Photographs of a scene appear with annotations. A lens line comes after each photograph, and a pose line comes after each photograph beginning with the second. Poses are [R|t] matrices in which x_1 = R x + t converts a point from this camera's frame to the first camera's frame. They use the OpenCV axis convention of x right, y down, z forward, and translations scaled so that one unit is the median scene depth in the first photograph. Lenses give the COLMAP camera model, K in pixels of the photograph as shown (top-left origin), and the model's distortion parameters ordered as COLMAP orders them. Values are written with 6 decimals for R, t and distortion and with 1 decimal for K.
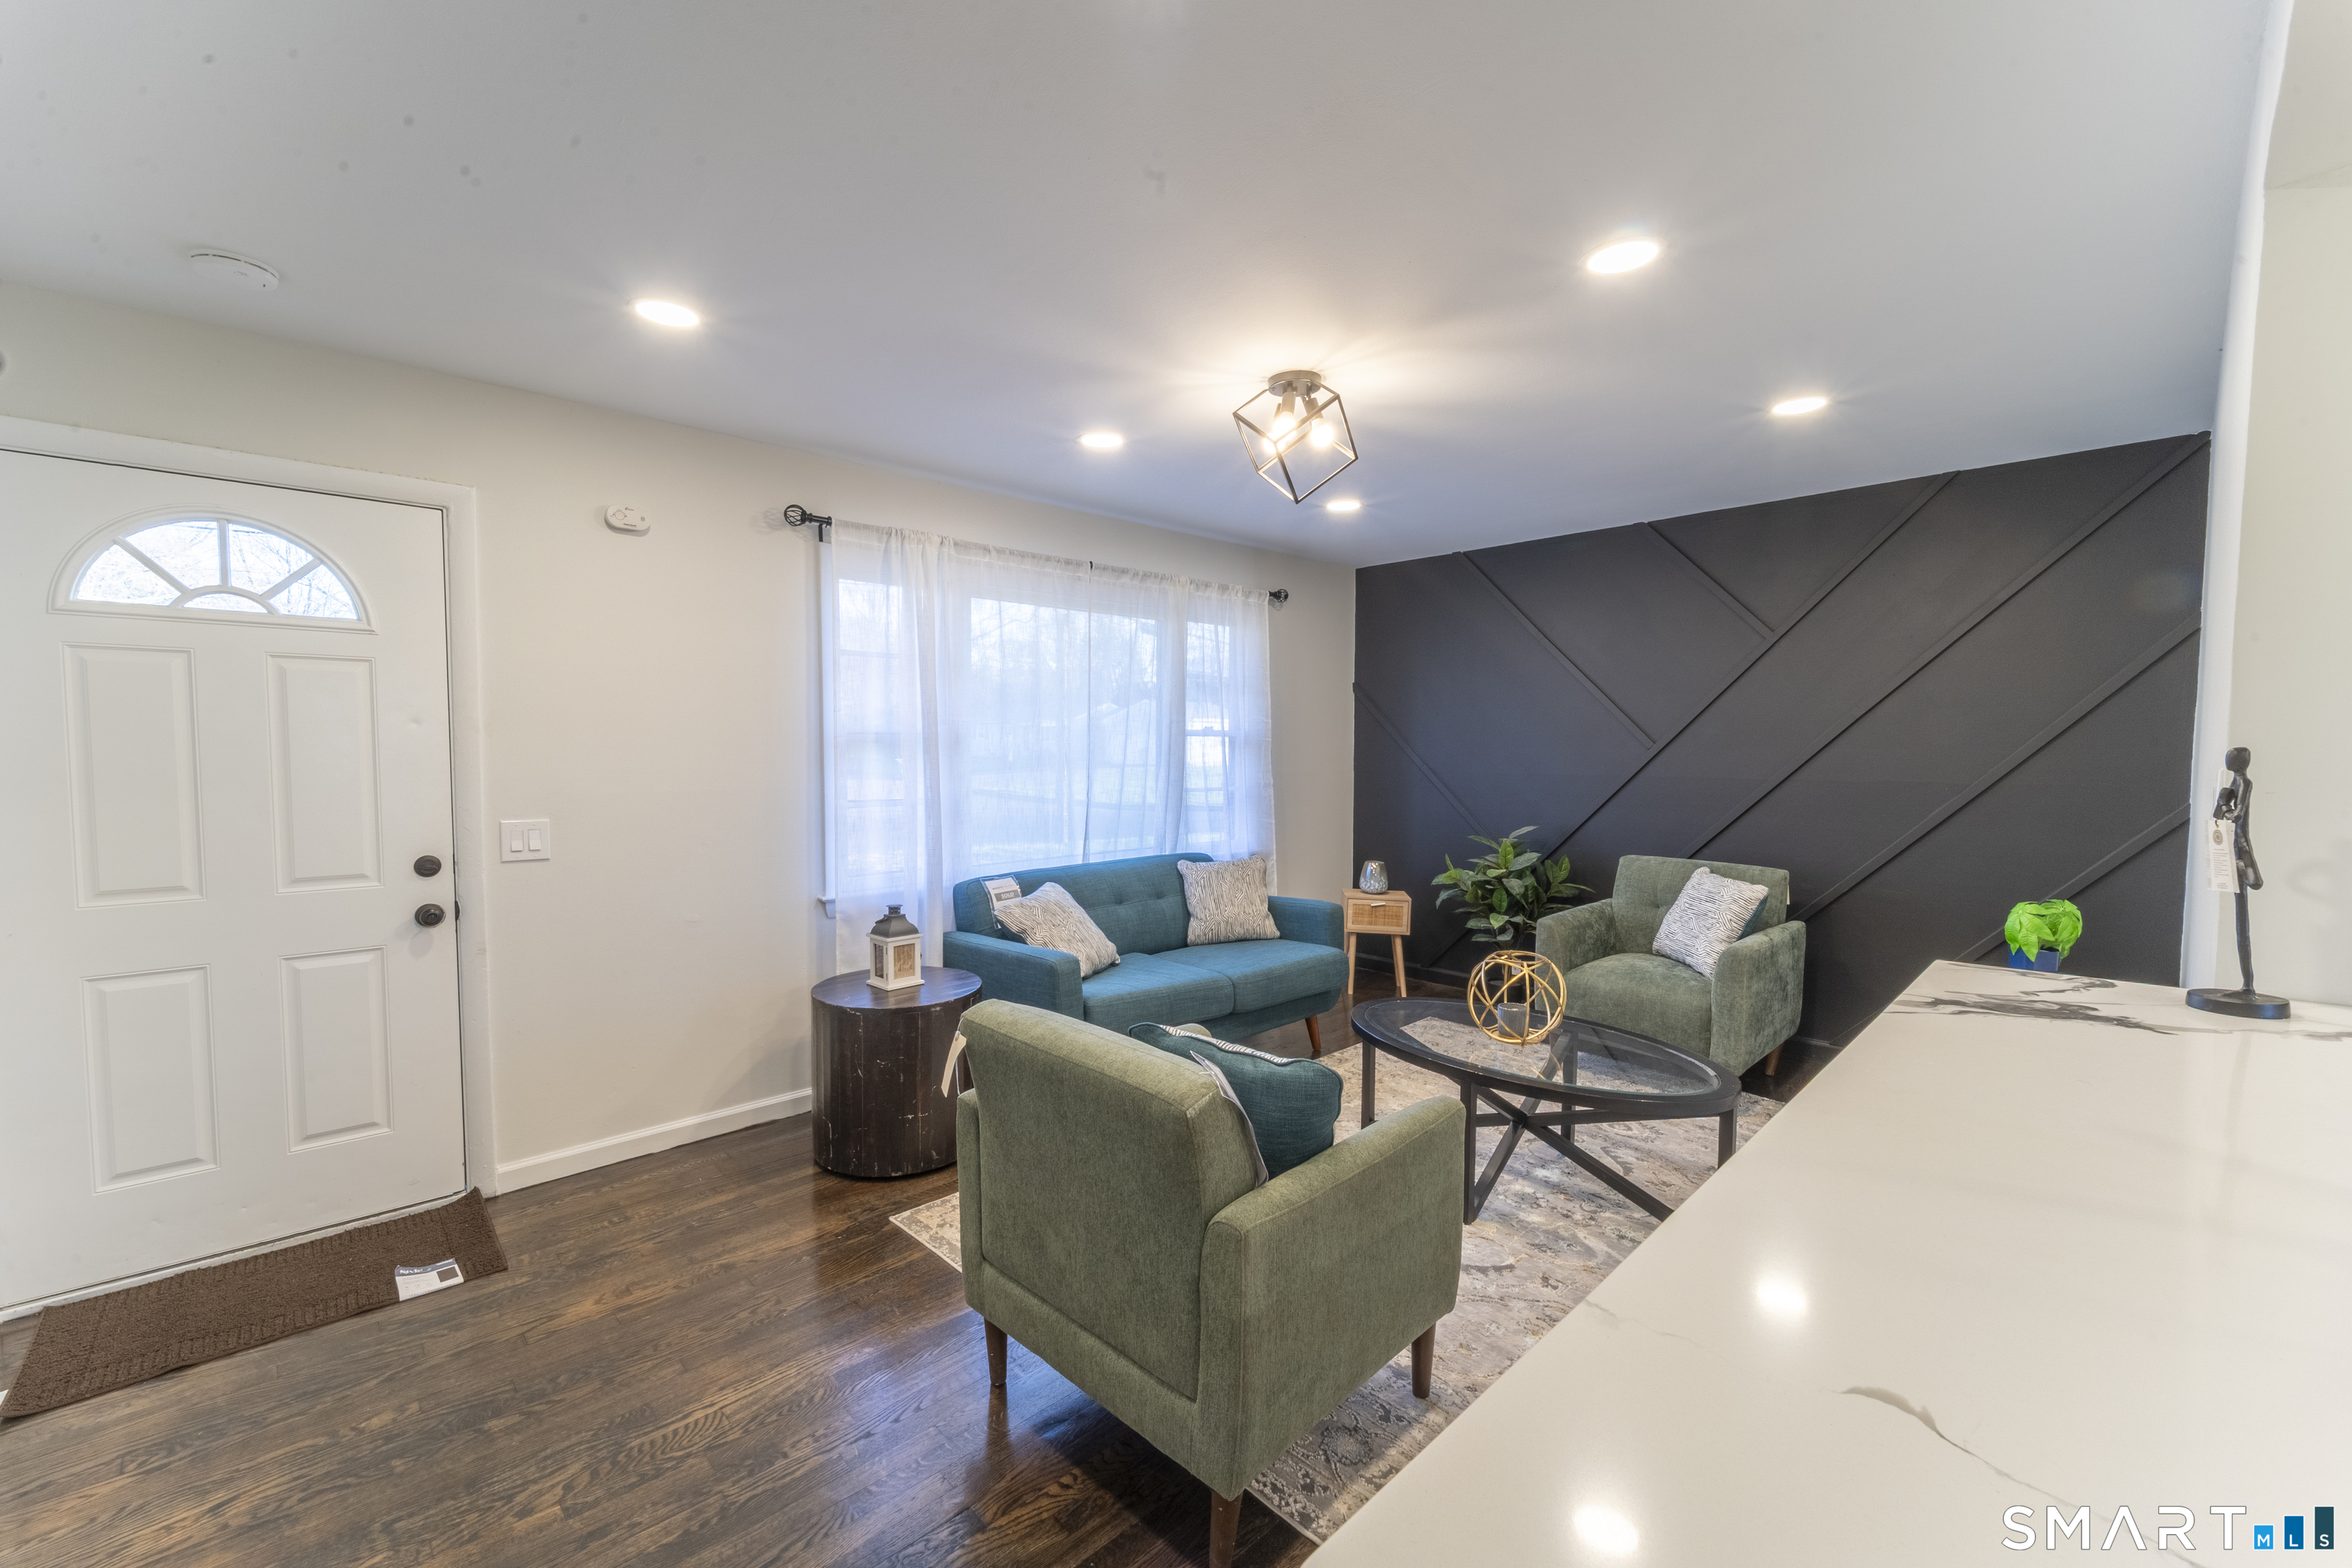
lens RADIAL K [[945.5, 0, 1169.1], [0, 945.5, 792.5], [0, 0, 1]] dist [0.002620, 0.000218]
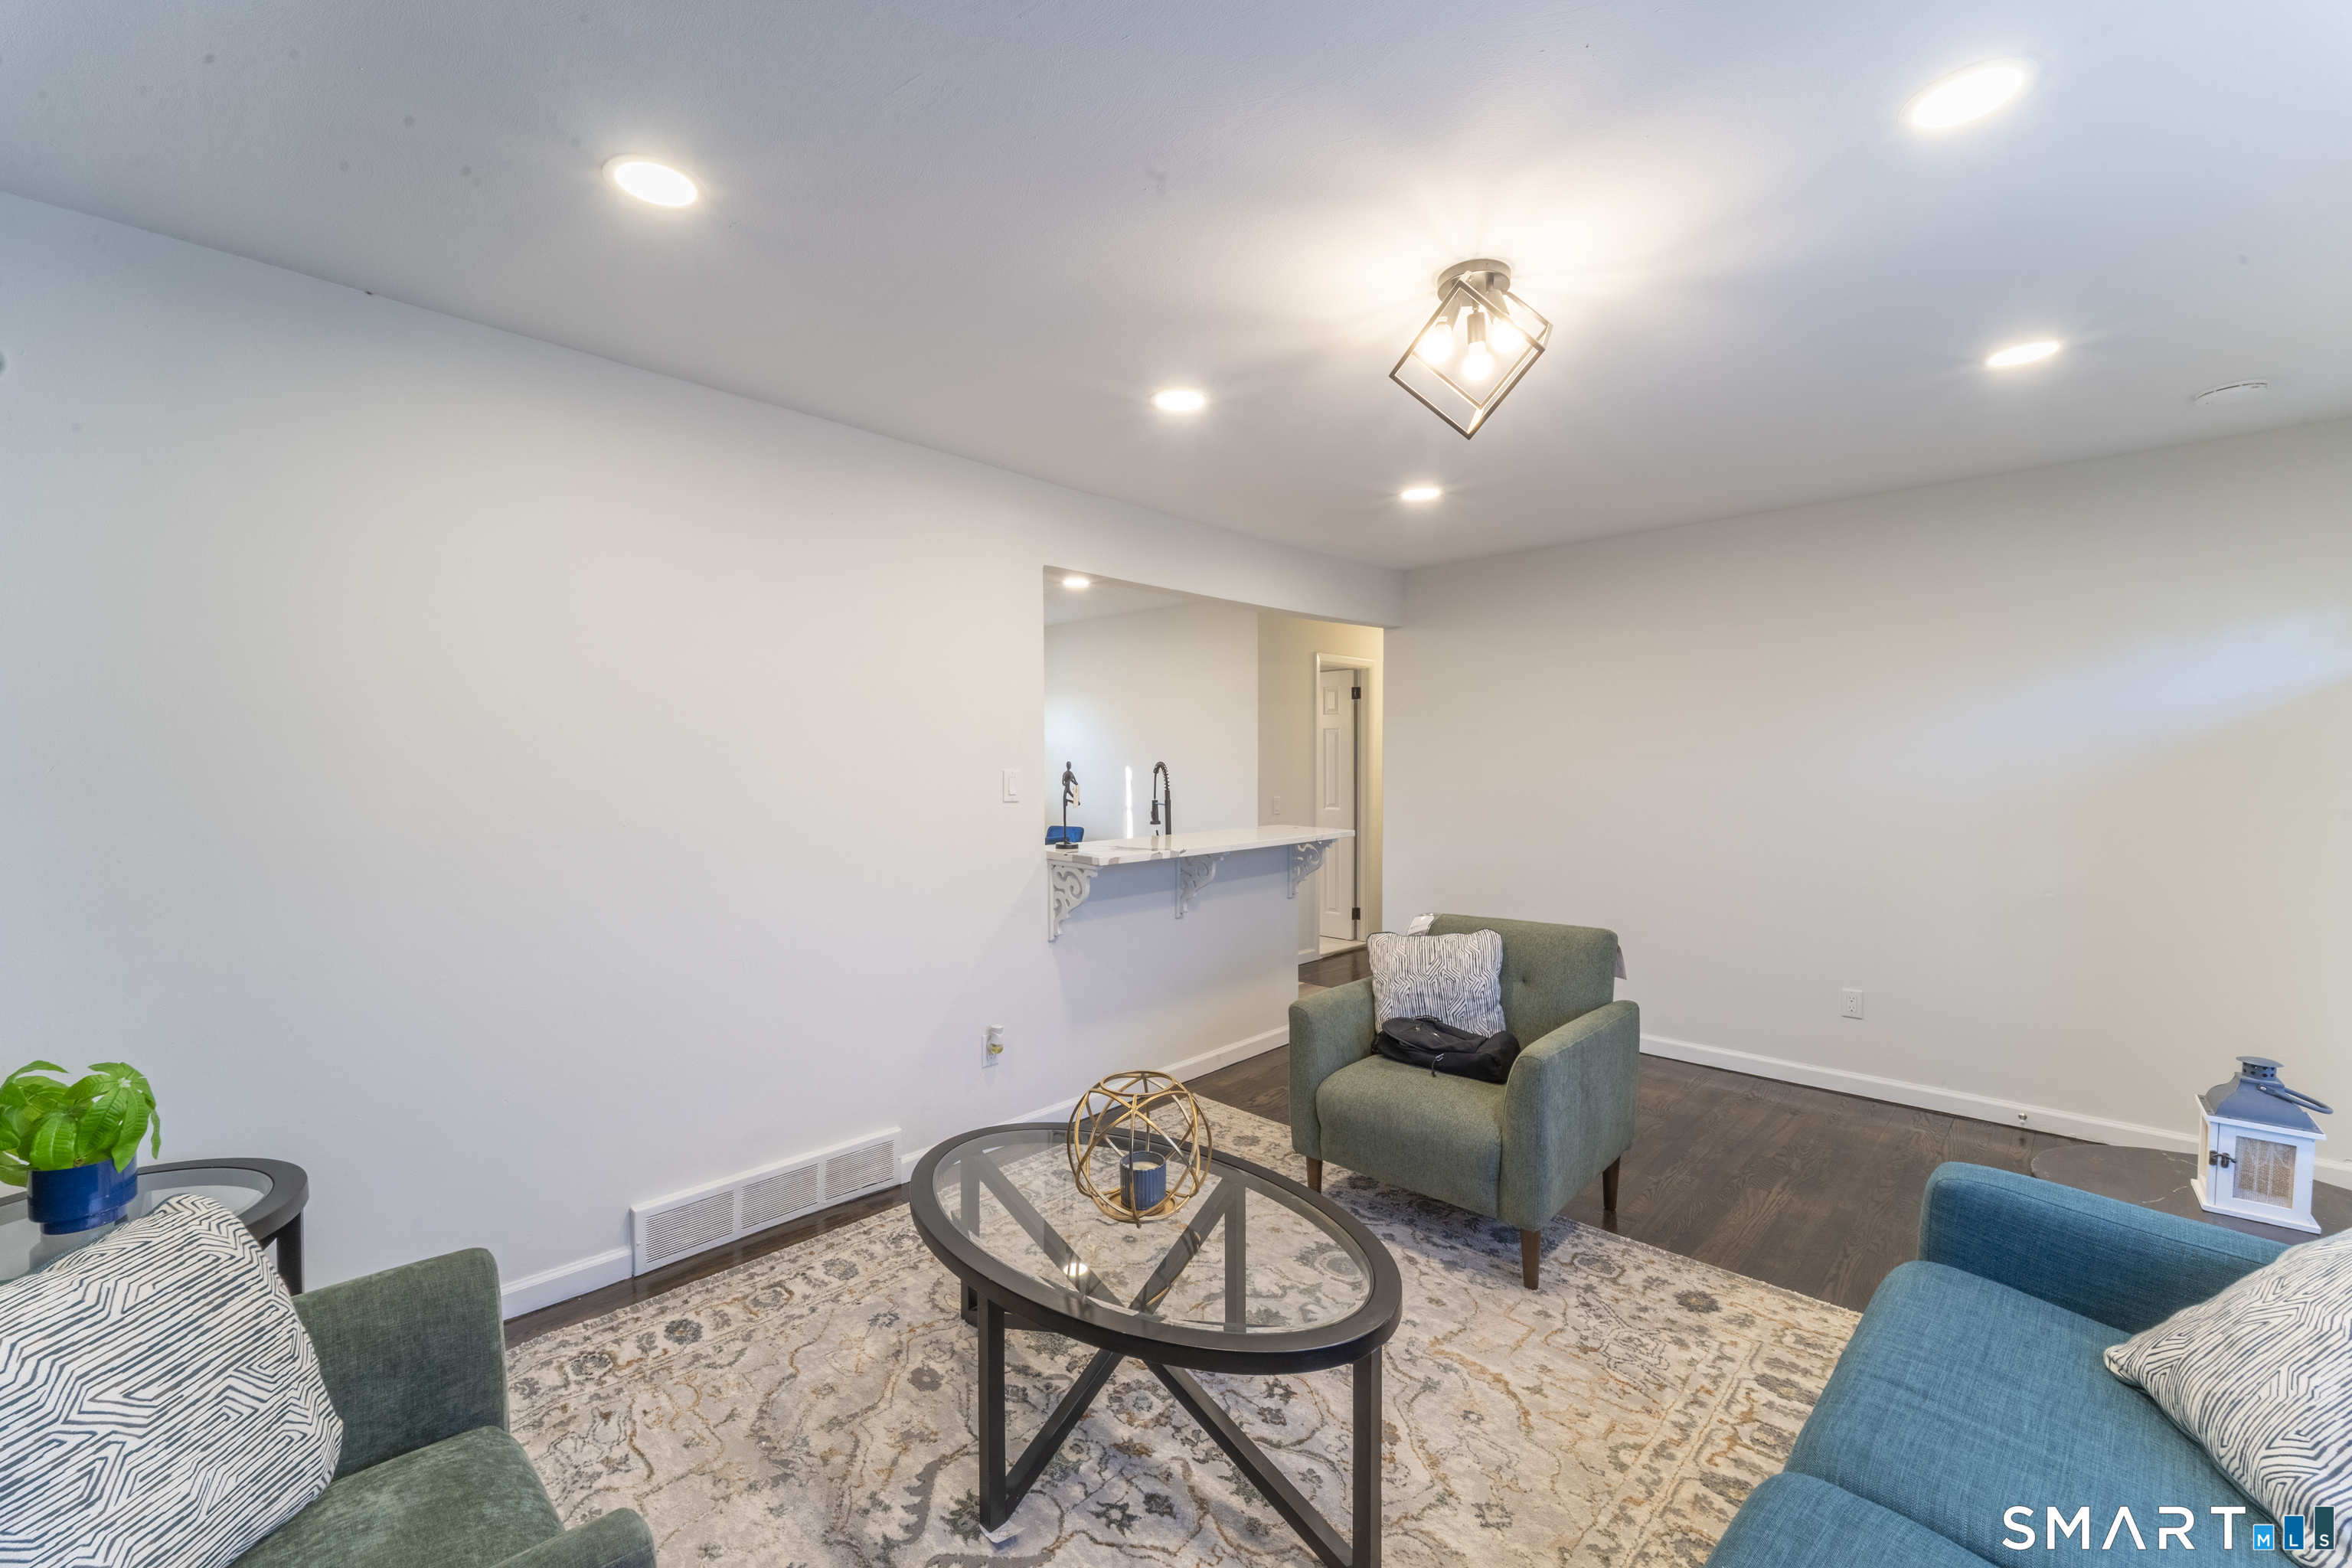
lens RADIAL K [[945.5, 0, 1169.1], [0, 945.5, 792.5], [0, 0, 1]] dist [0.002620, 0.000218]
pose [[-0.999551, 0.001822, -0.029894, 0.393348], [-0.000687, 0.996491, 0.083695, -0.085381], [0.029941, 0.083678, -0.996043, 1.780089]]
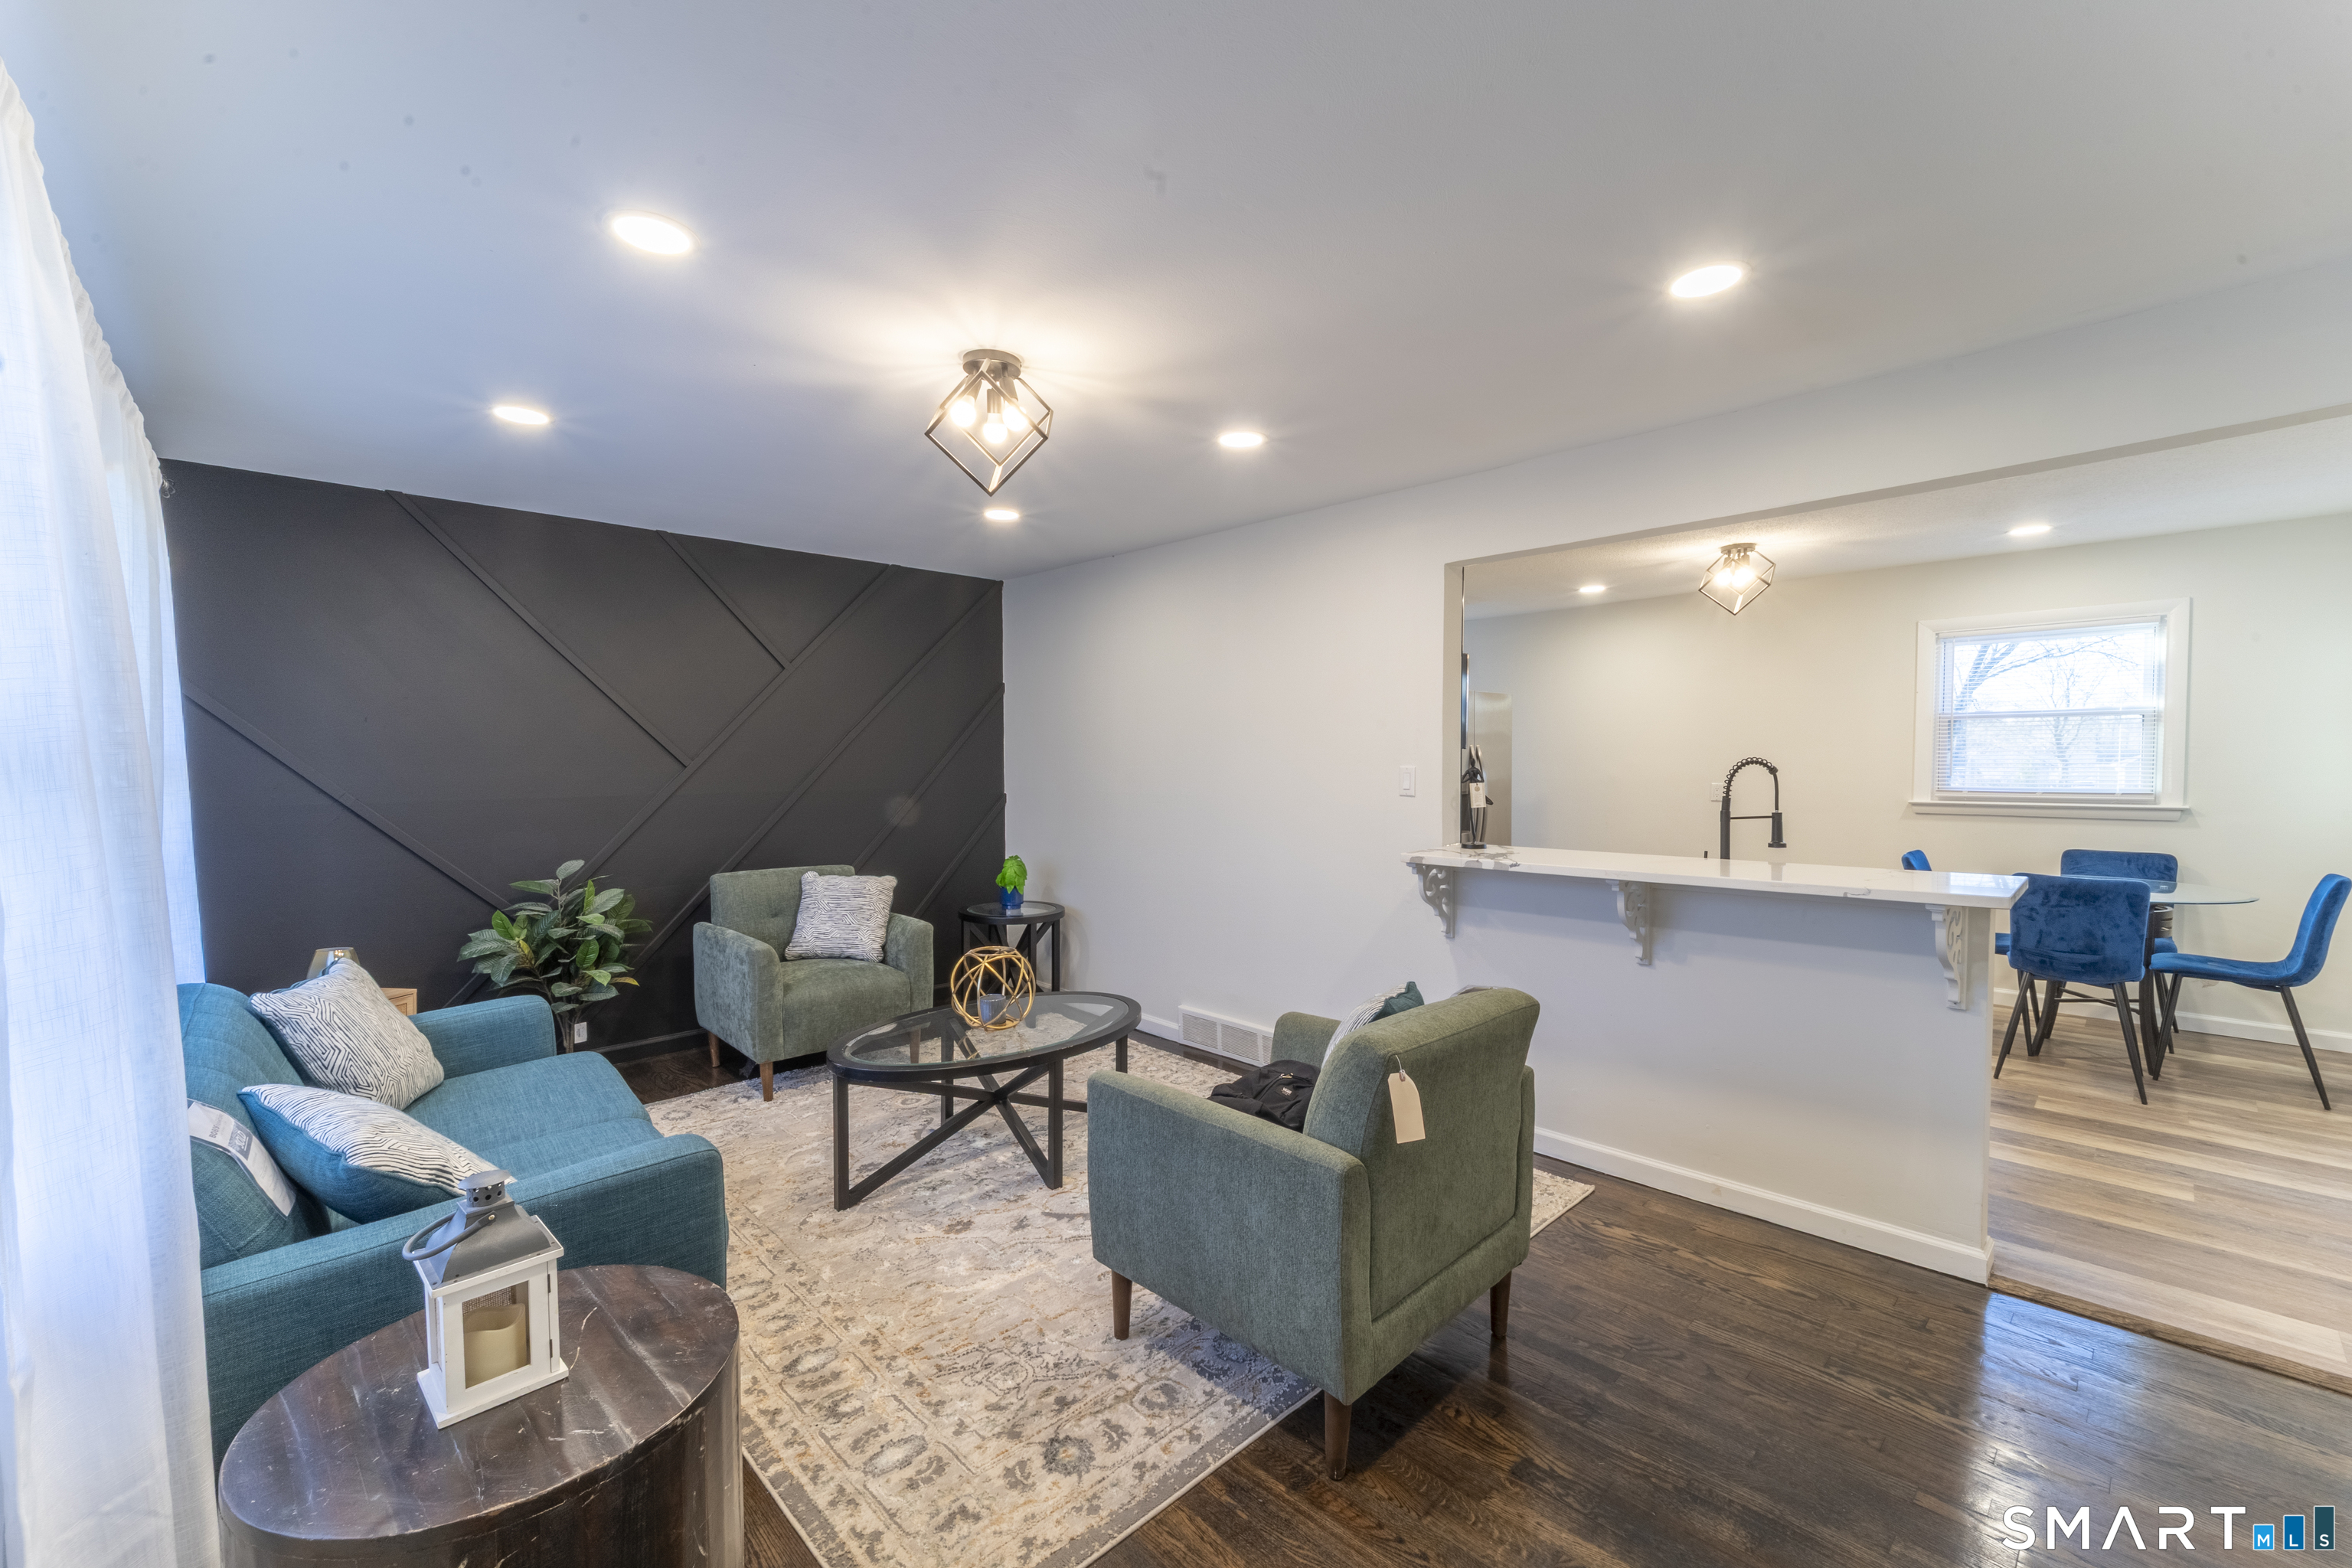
lens RADIAL K [[945.5, 0, 1169.1], [0, 945.5, 792.5], [0, 0, 1]] dist [0.002620, 0.000218]
pose [[0.009378, -0.026825, 0.999596, -0.793527], [0.055124, 0.998134, 0.026268, -0.028451], [-0.998435, 0.054856, 0.010840, 0.847130]]
